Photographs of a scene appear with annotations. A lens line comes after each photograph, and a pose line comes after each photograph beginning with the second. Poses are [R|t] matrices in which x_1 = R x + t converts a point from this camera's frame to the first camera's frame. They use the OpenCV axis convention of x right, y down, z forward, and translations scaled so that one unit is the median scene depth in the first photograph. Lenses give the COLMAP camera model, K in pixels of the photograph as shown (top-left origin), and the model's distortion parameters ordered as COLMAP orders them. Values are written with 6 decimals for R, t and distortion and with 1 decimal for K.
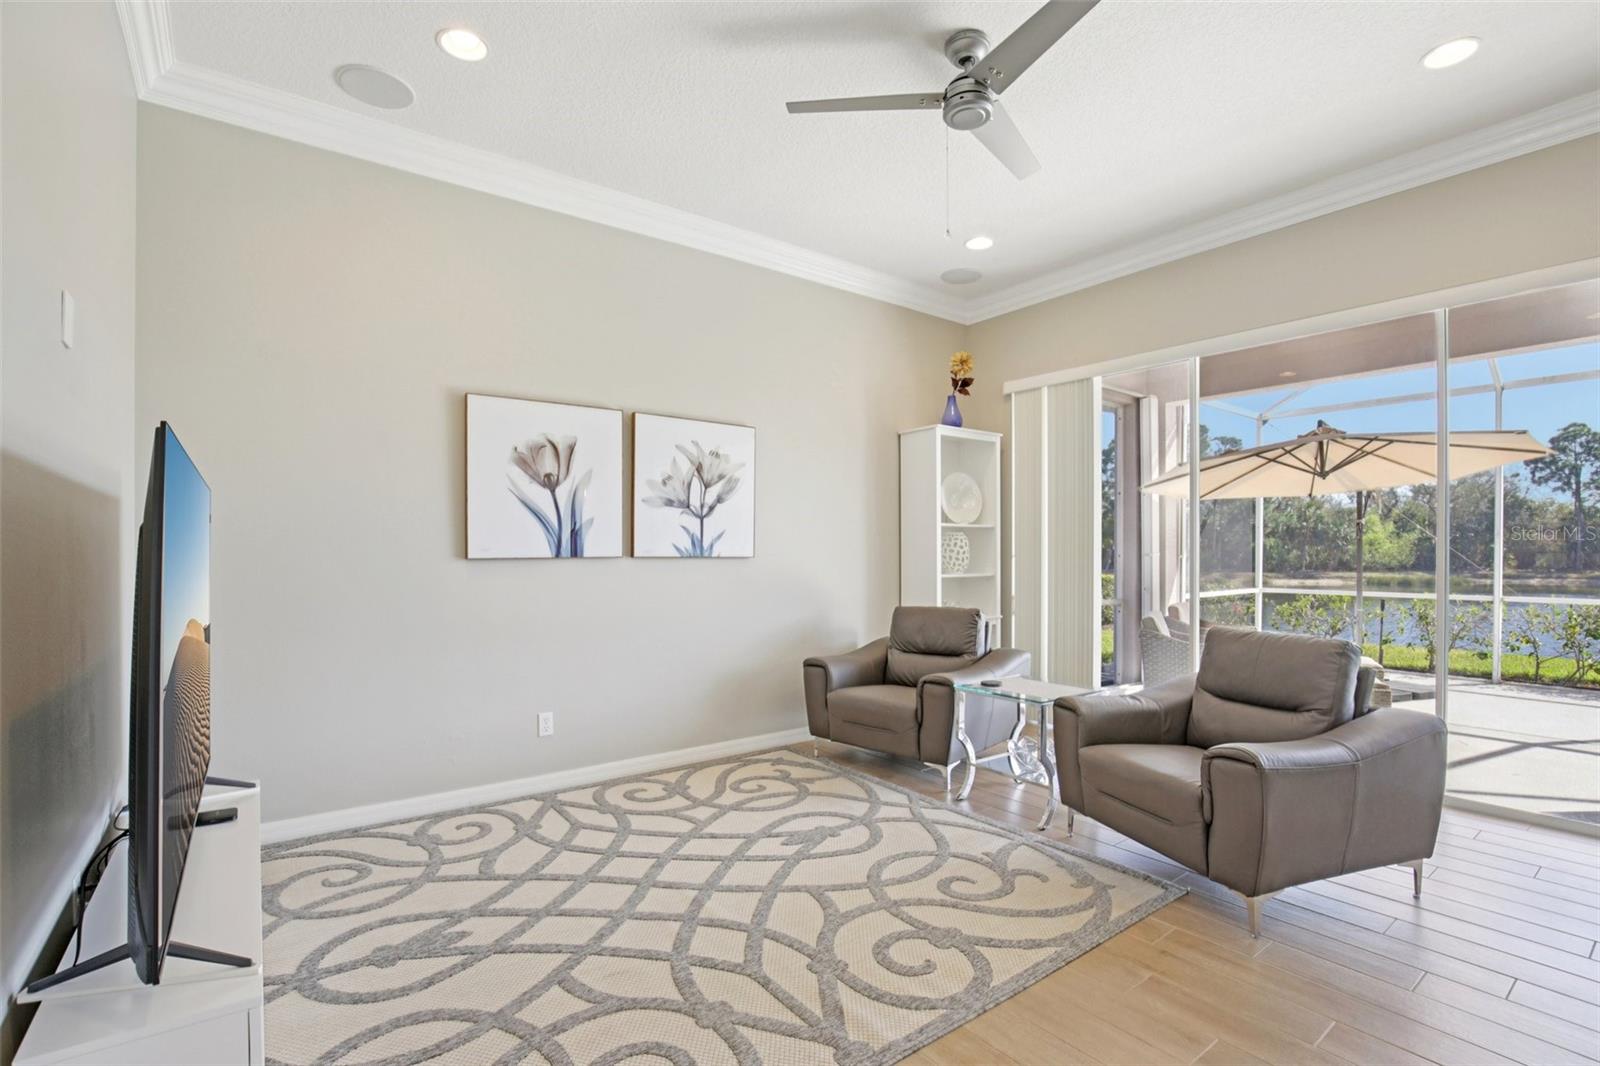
lens RADIAL K [[731.7, 0, 795.9], [0, 731.7, 549.5], [0, 0, 1]] dist [-0.036395, 0.009367]
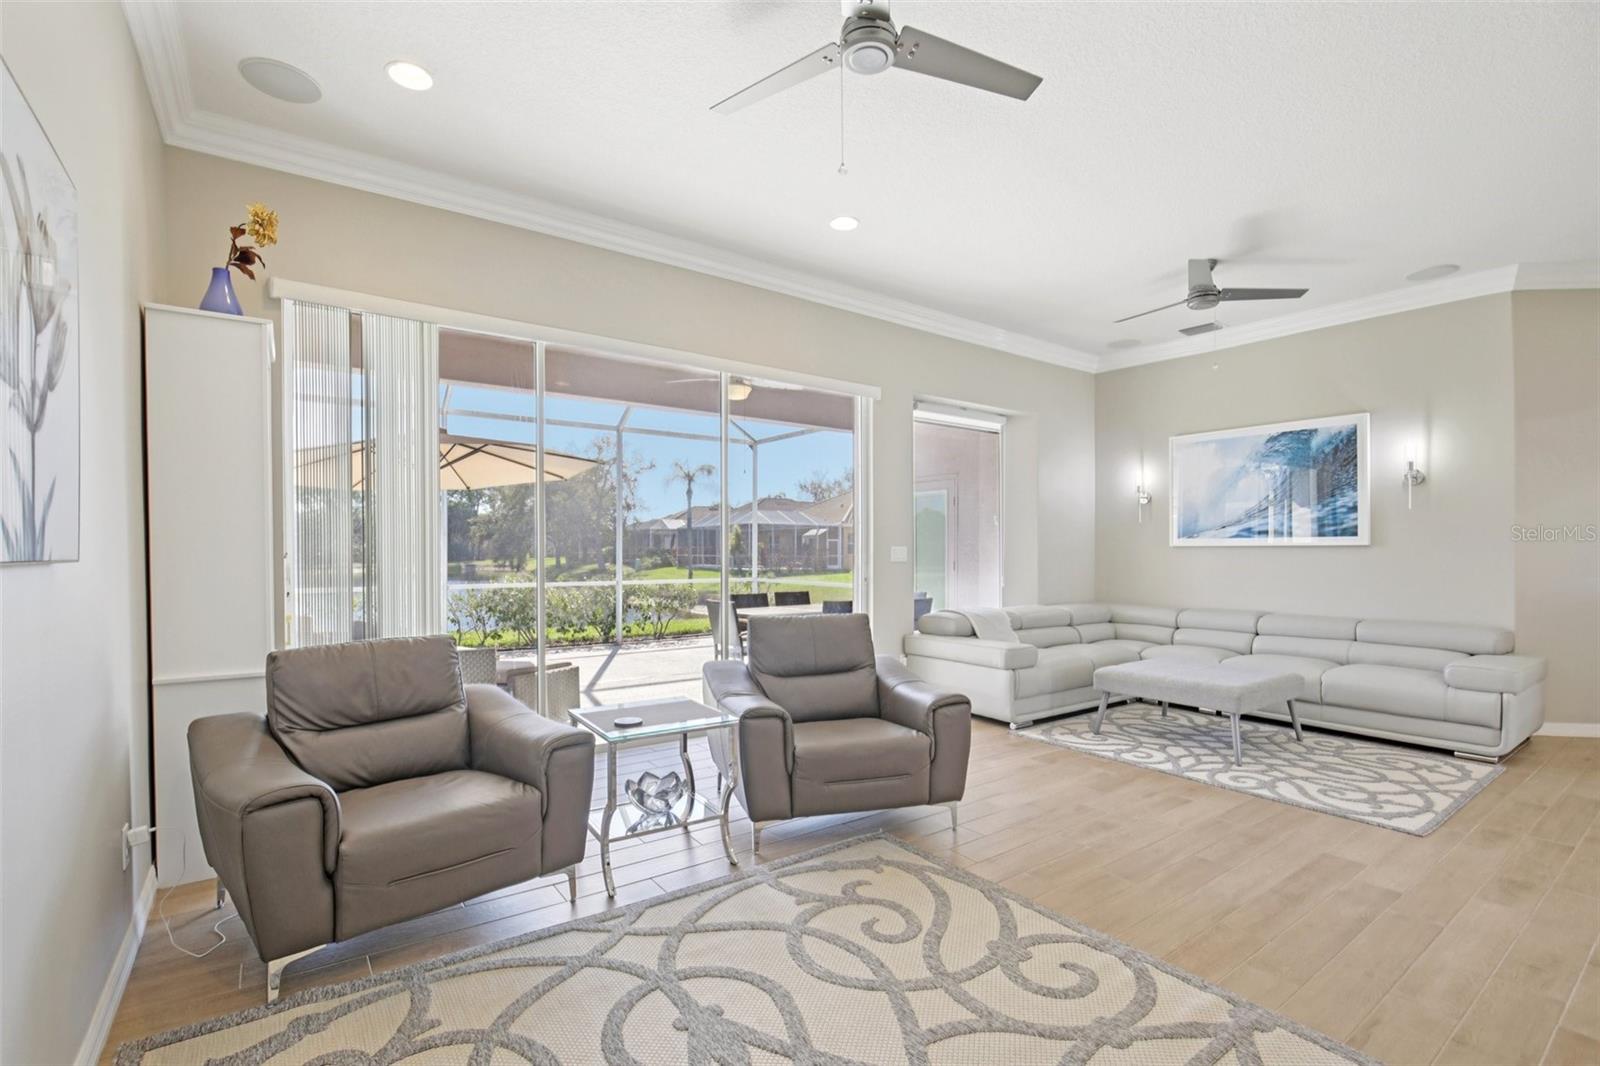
lens RADIAL K [[731.7, 0, 795.9], [0, 731.7, 549.5], [0, 0, 1]] dist [-0.036395, 0.009367]
pose [[0.018587, -0.000020, 0.999827, -0.419454], [-0.005932, 0.999982, 0.000130, 0.001491], [-0.999810, -0.005933, 0.018586, 0.697800]]
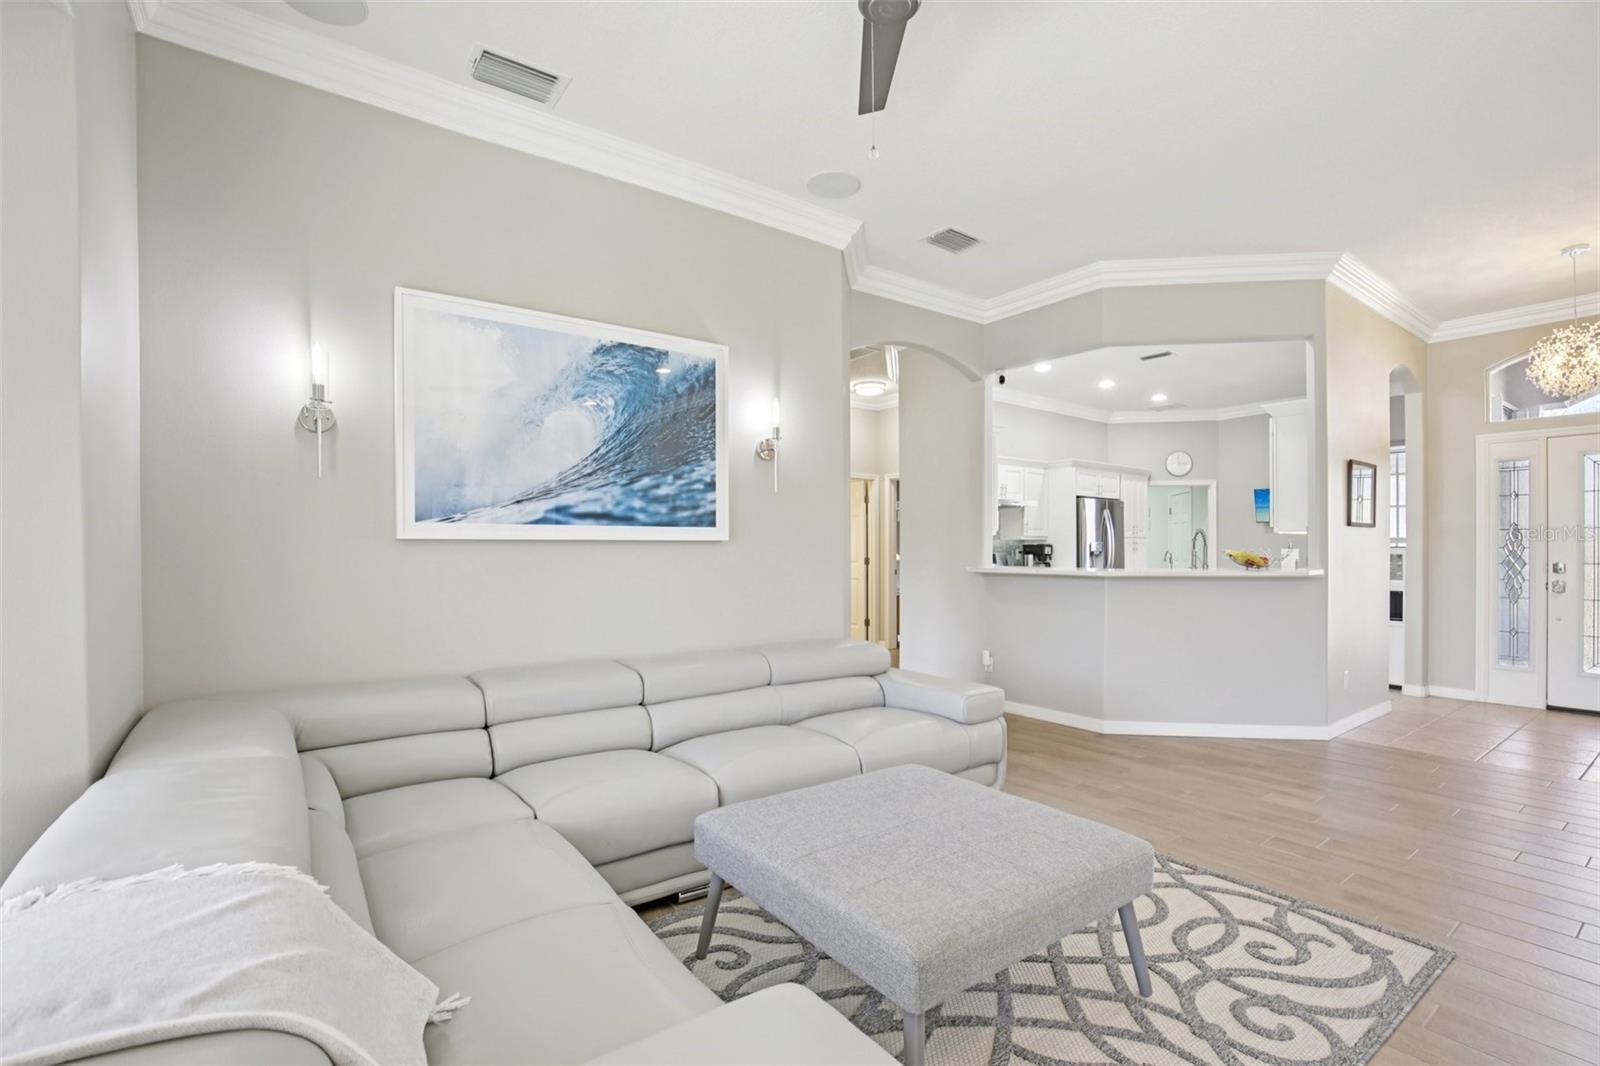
lens RADIAL K [[731.7, 0, 795.9], [0, 731.7, 549.5], [0, 0, 1]] dist [-0.036395, 0.009367]
pose [[-0.999949, -0.001142, 0.010006, 0.799153], [-0.001147, 0.999999, -0.000530, -0.001026], [-0.010006, -0.000542, -0.999950, 0.588310]]
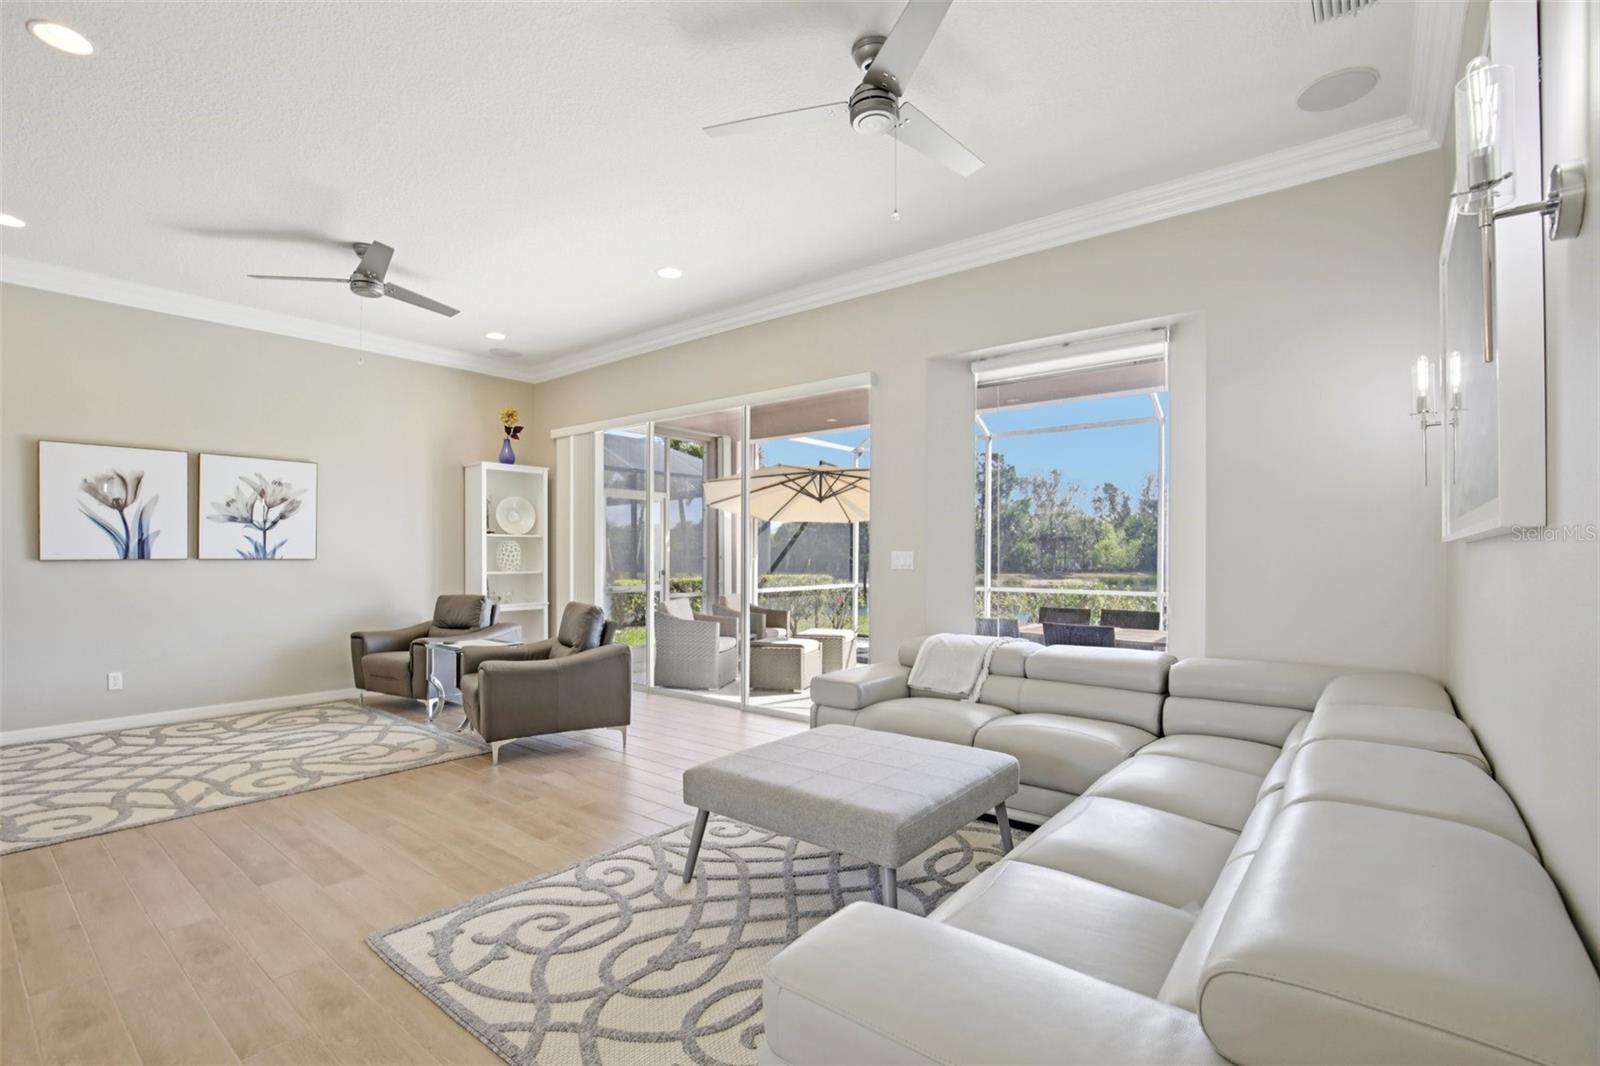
lens RADIAL K [[731.2, 0, 789.2], [0, 731.2, 552.2], [0, 0, 1]] dist [-0.036160, 0.007074]
pose [[0.970750, 0.000911, 0.240090, 0.505825], [-0.000528, 0.999998, -0.001661, -0.000797], [-0.240091, 0.001485, 0.970749, -0.538953]]
